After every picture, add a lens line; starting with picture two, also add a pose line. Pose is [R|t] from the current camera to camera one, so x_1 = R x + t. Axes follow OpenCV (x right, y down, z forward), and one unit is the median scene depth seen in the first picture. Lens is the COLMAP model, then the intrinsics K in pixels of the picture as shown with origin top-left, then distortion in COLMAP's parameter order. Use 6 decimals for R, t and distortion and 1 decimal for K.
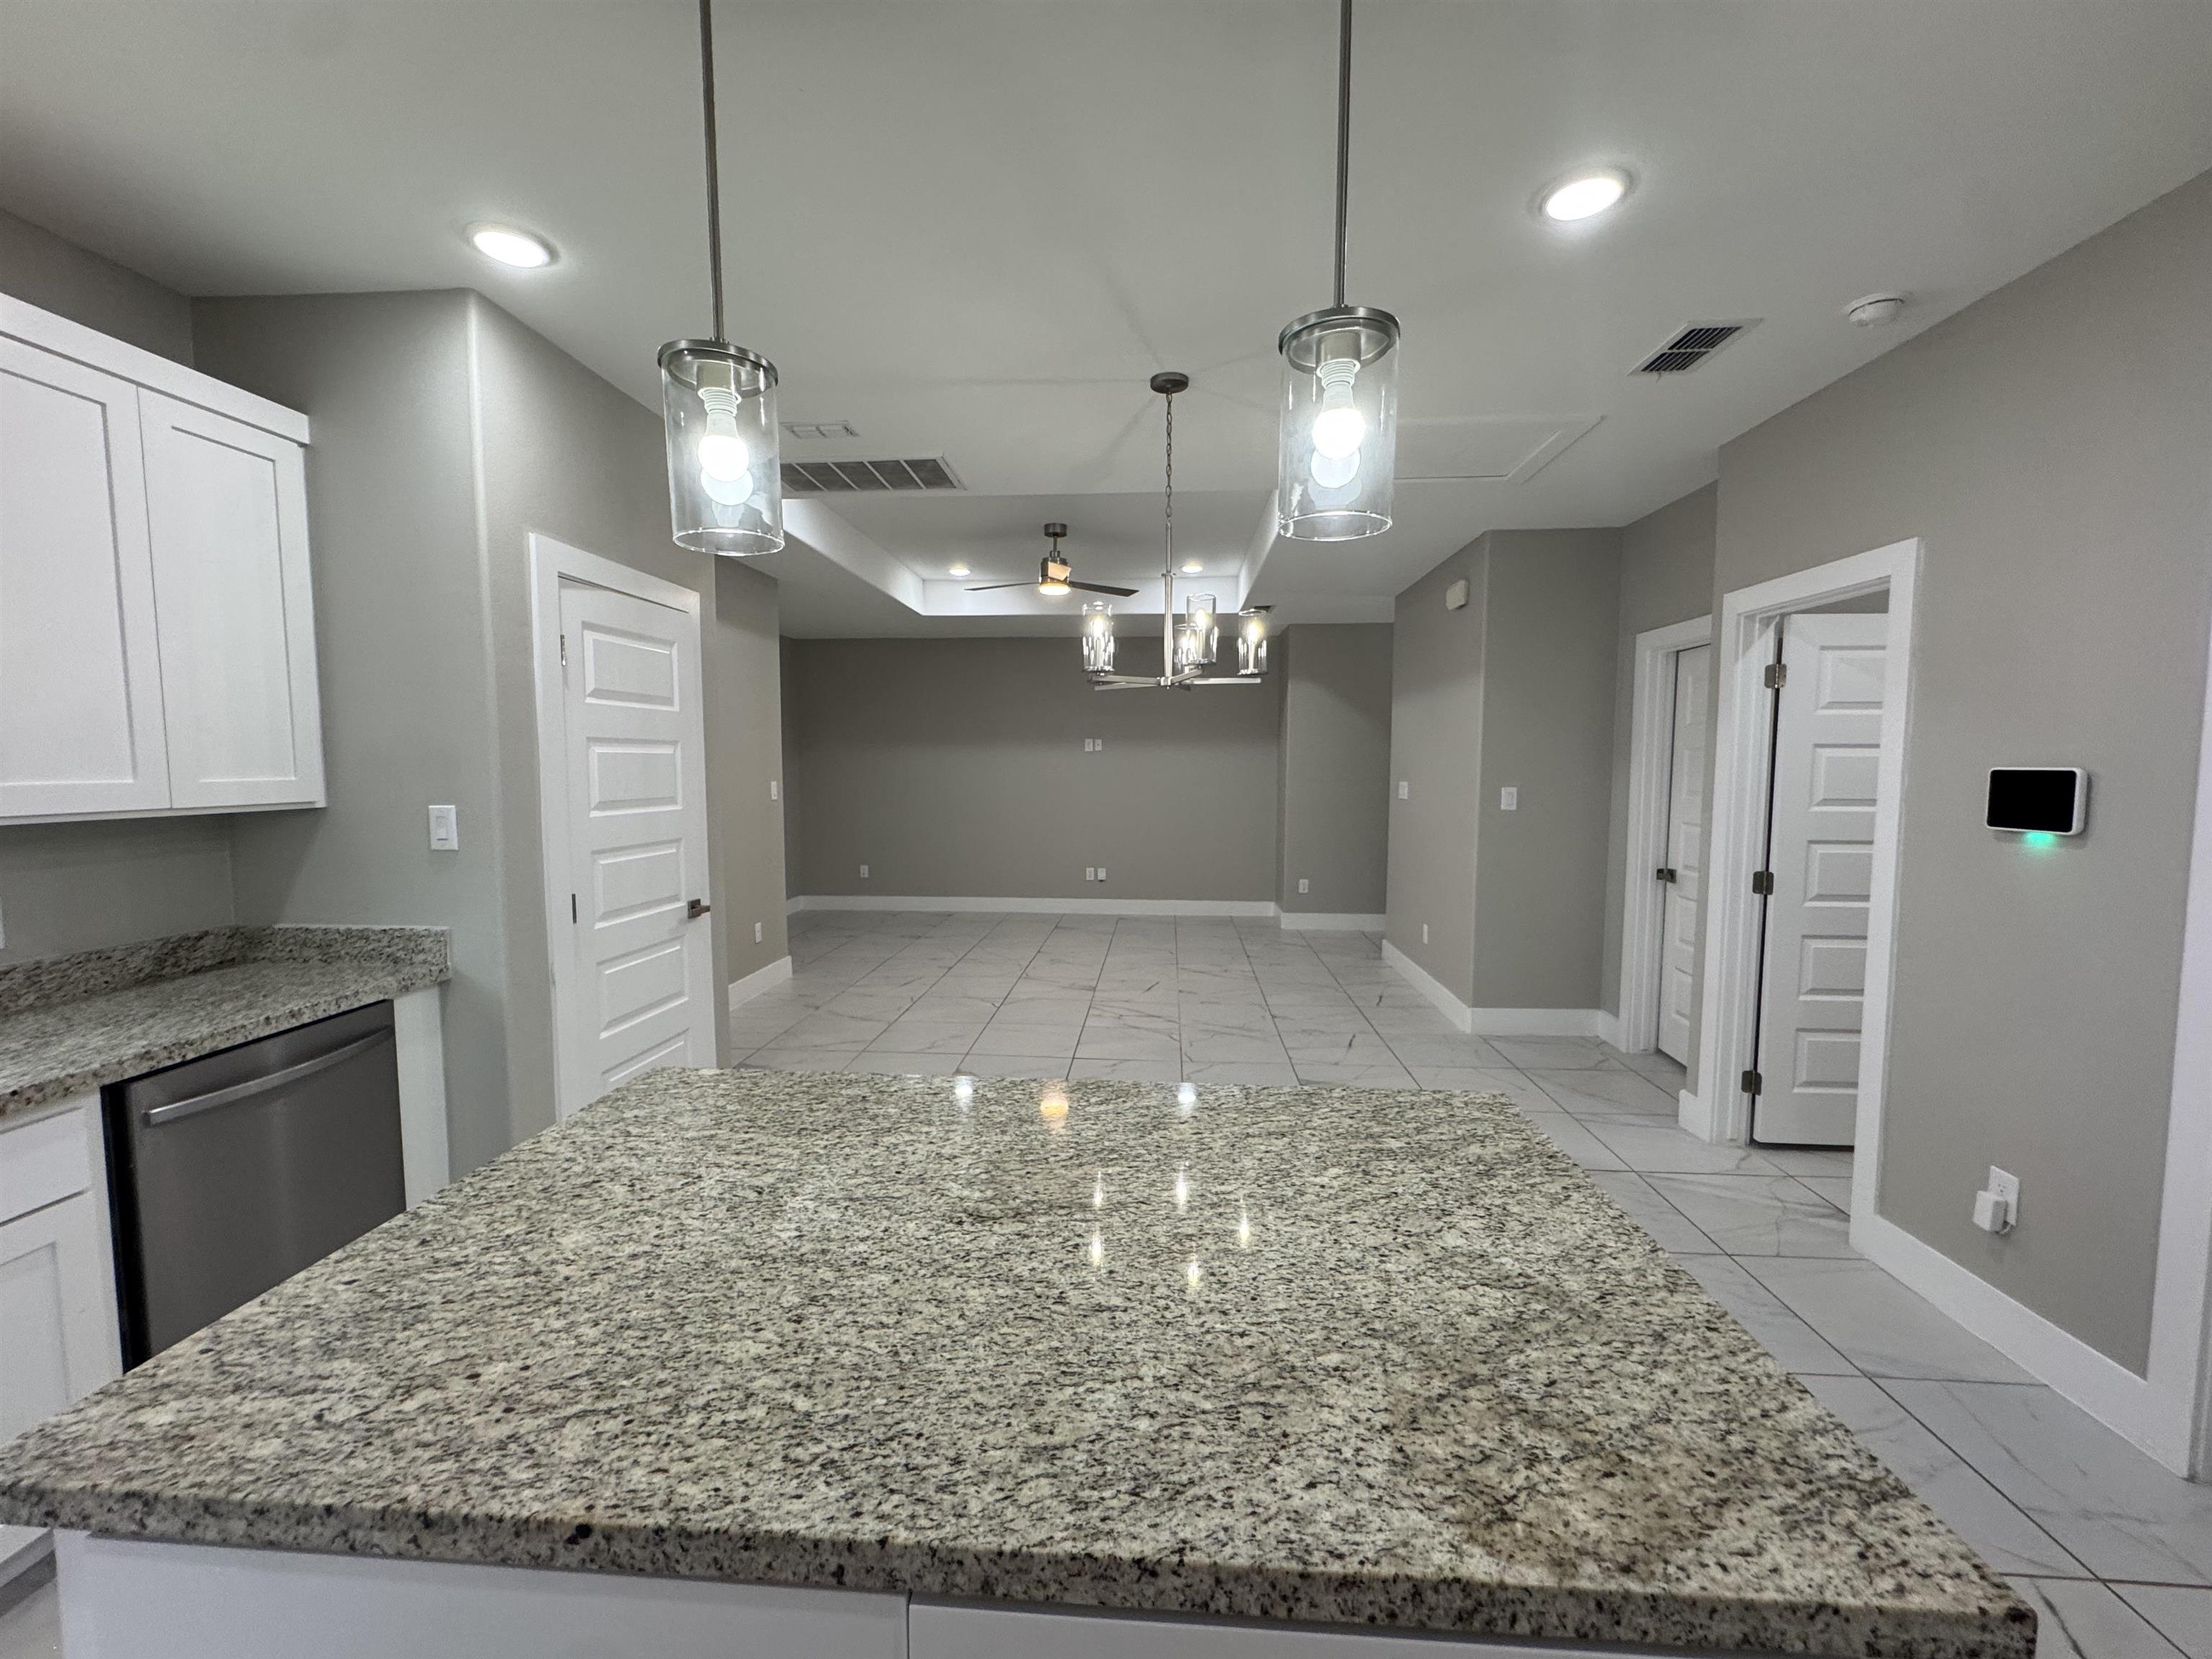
lens RADIAL K [[884.9, 0, 1107.2], [0, 884.9, 832.4], [0, 0, 1]] dist [-0.003127, -0.000109]
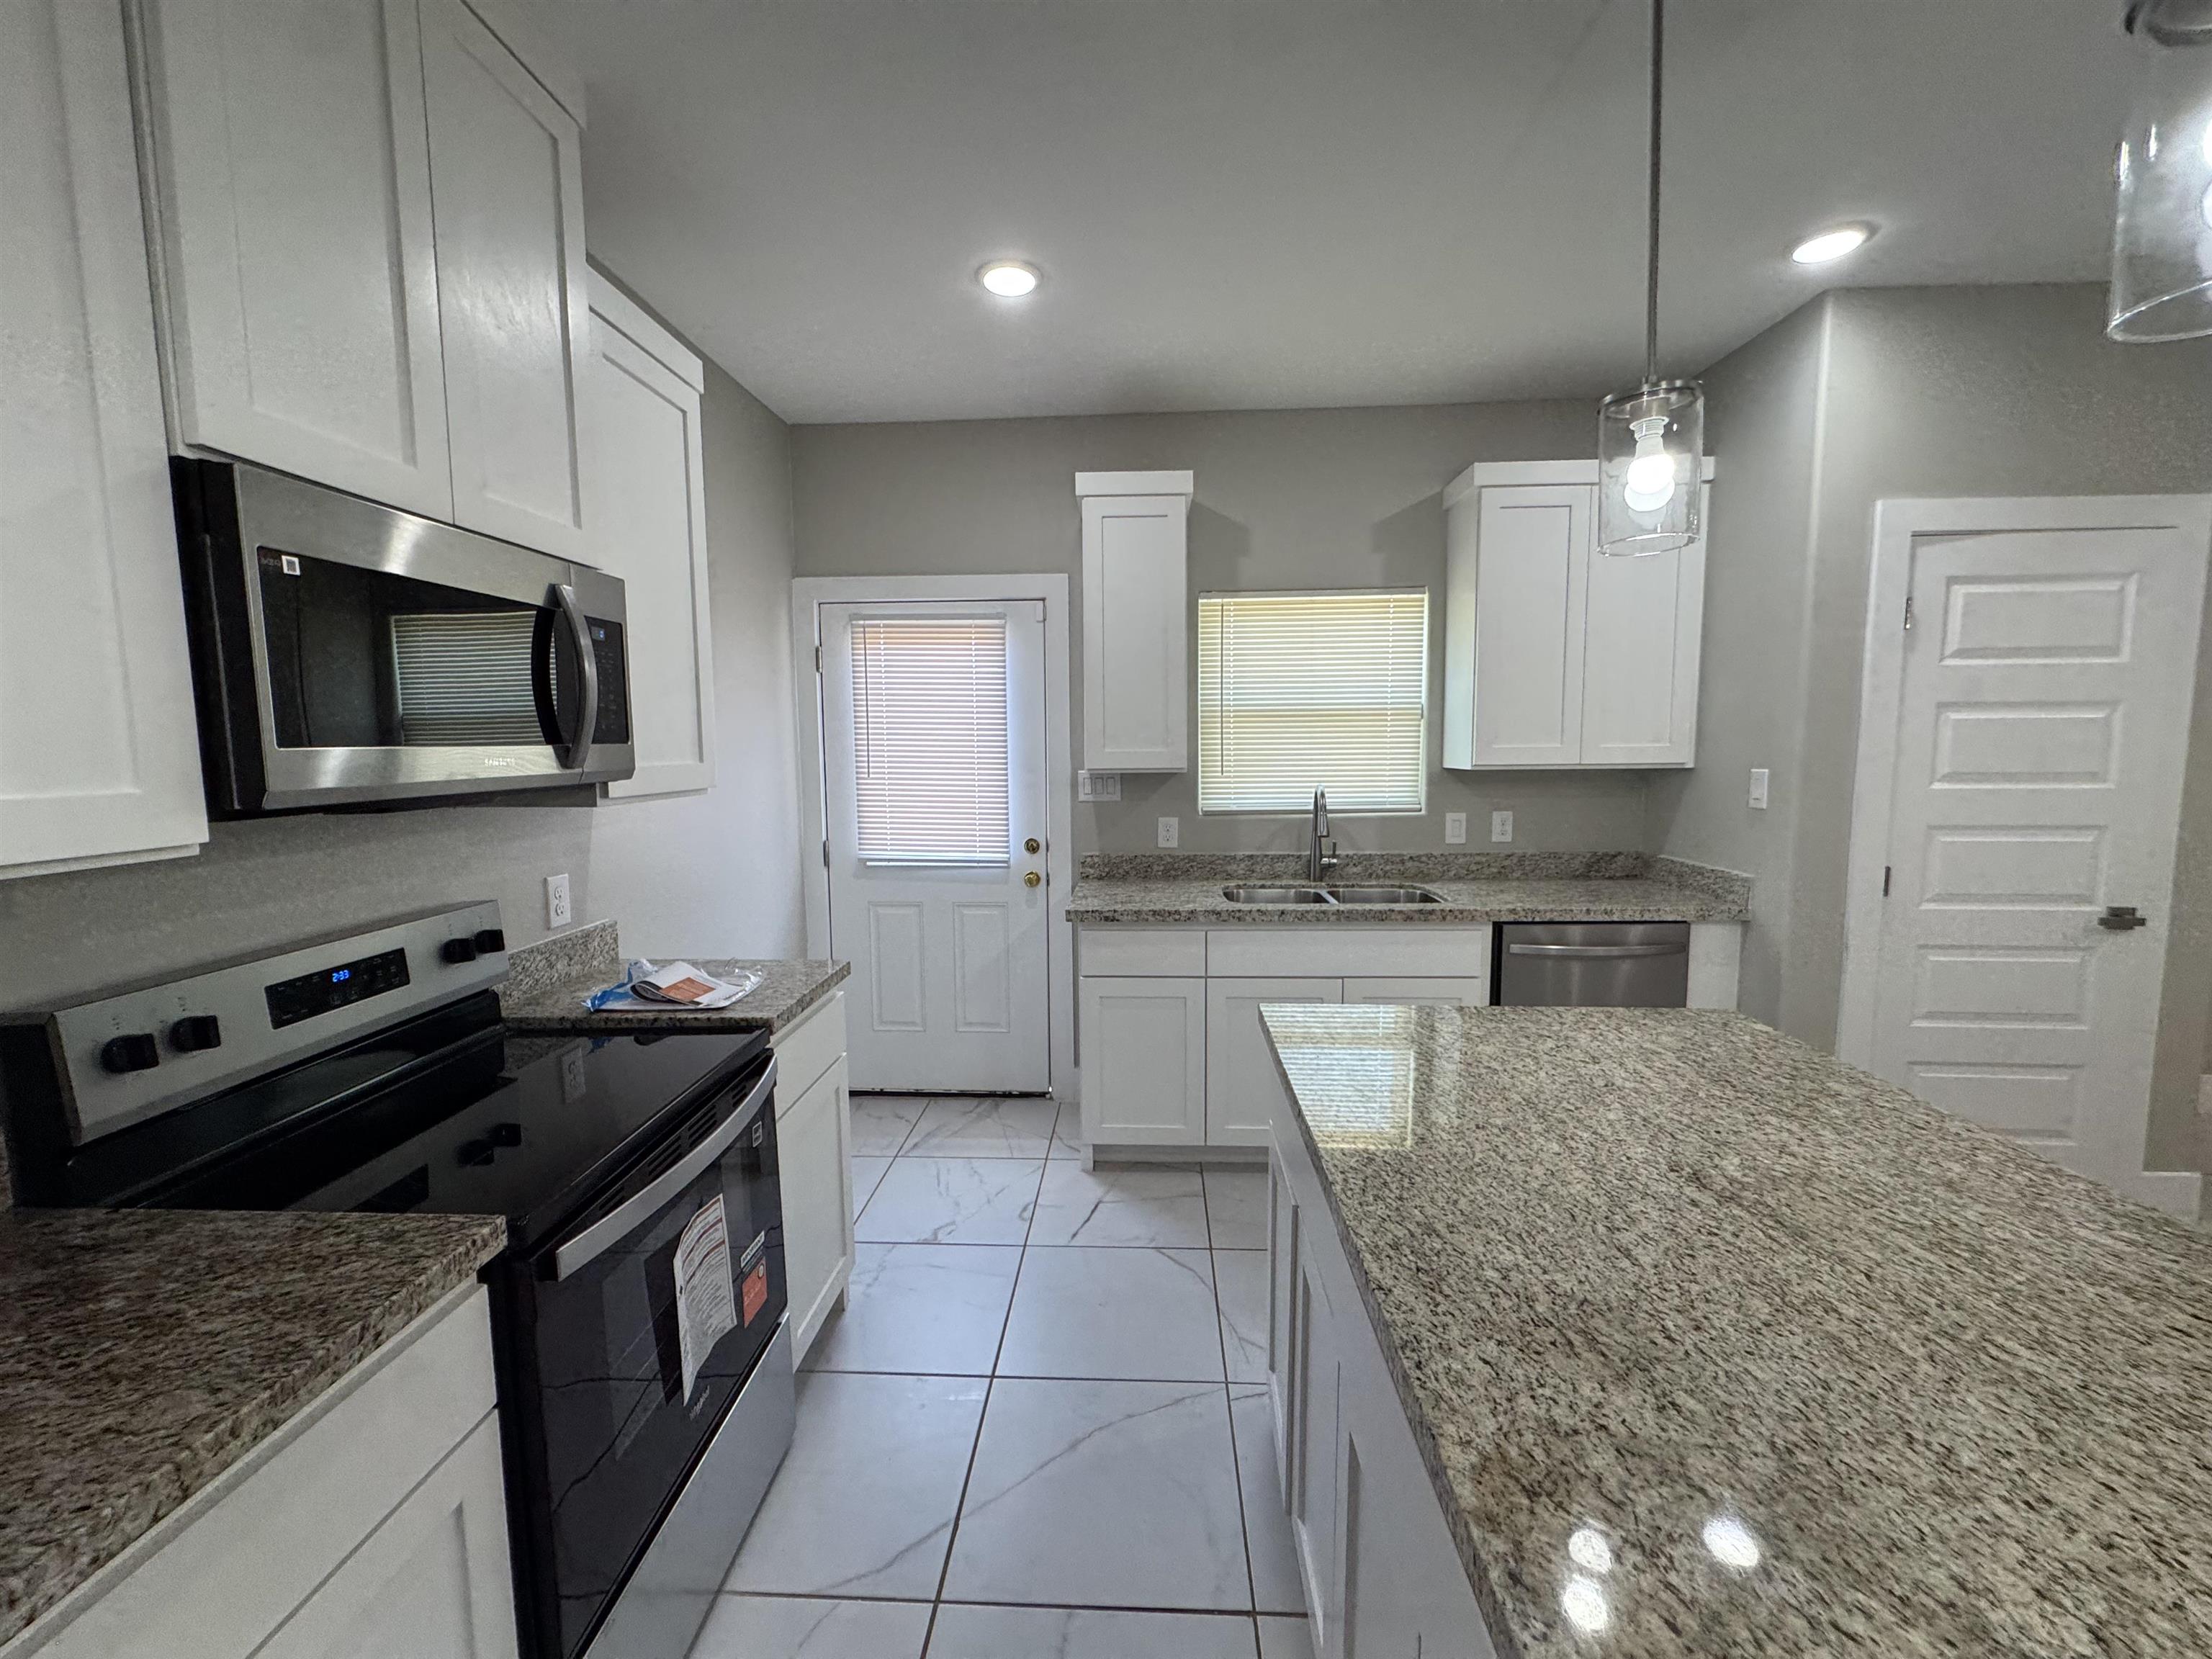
lens RADIAL K [[884.9, 0, 1102.5], [0, 884.9, 829.3], [0, 0, 1]] dist [-0.003127, -0.000109]
pose [[0.017185, 0.099593, -0.994880, 0.647784], [-0.068667, 0.992795, 0.098198, -0.012167], [0.997492, 0.066628, 0.023900, 0.215877]]
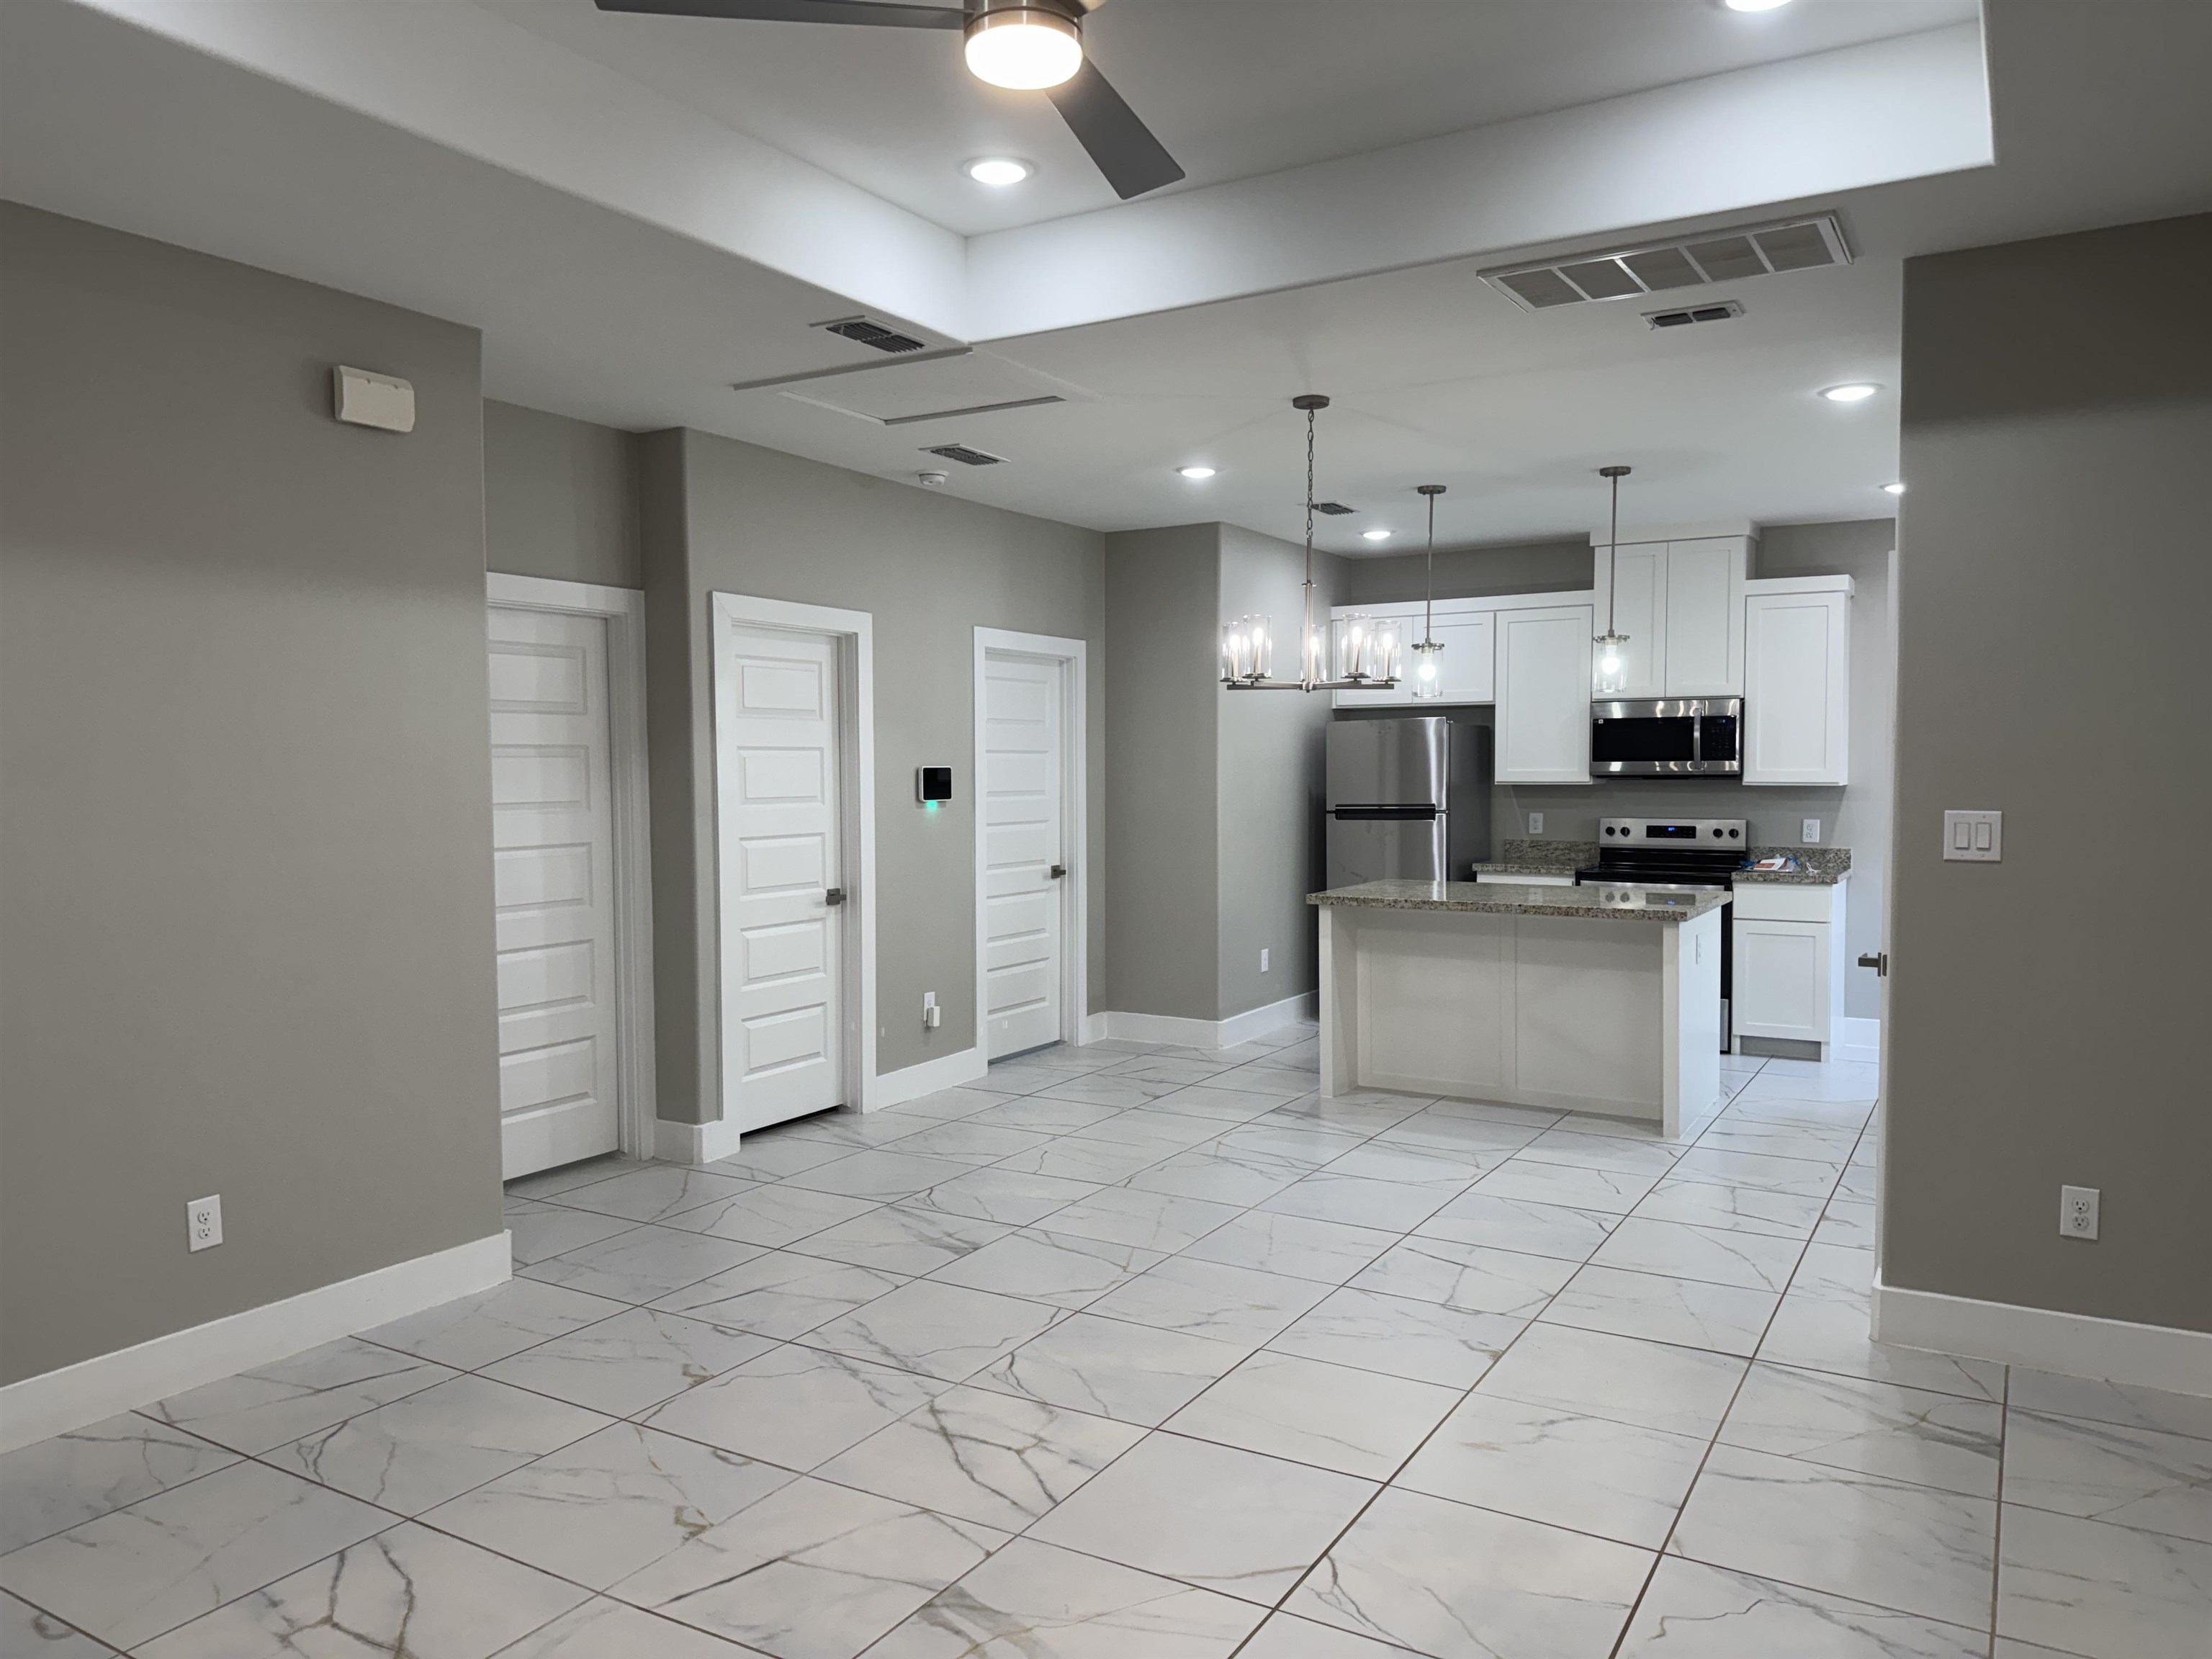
lens RADIAL K [[1553.9, 0, 1110.2], [0, 1553.9, 825.4], [0, 0, 1]] dist [0.020887, -0.013610]
pose [[-0.892384, -0.013179, 0.451084, -1.113335], [0.040216, 0.993274, 0.108579, -0.433525], [-0.449481, 0.115035, -0.885852, 5.598242]]
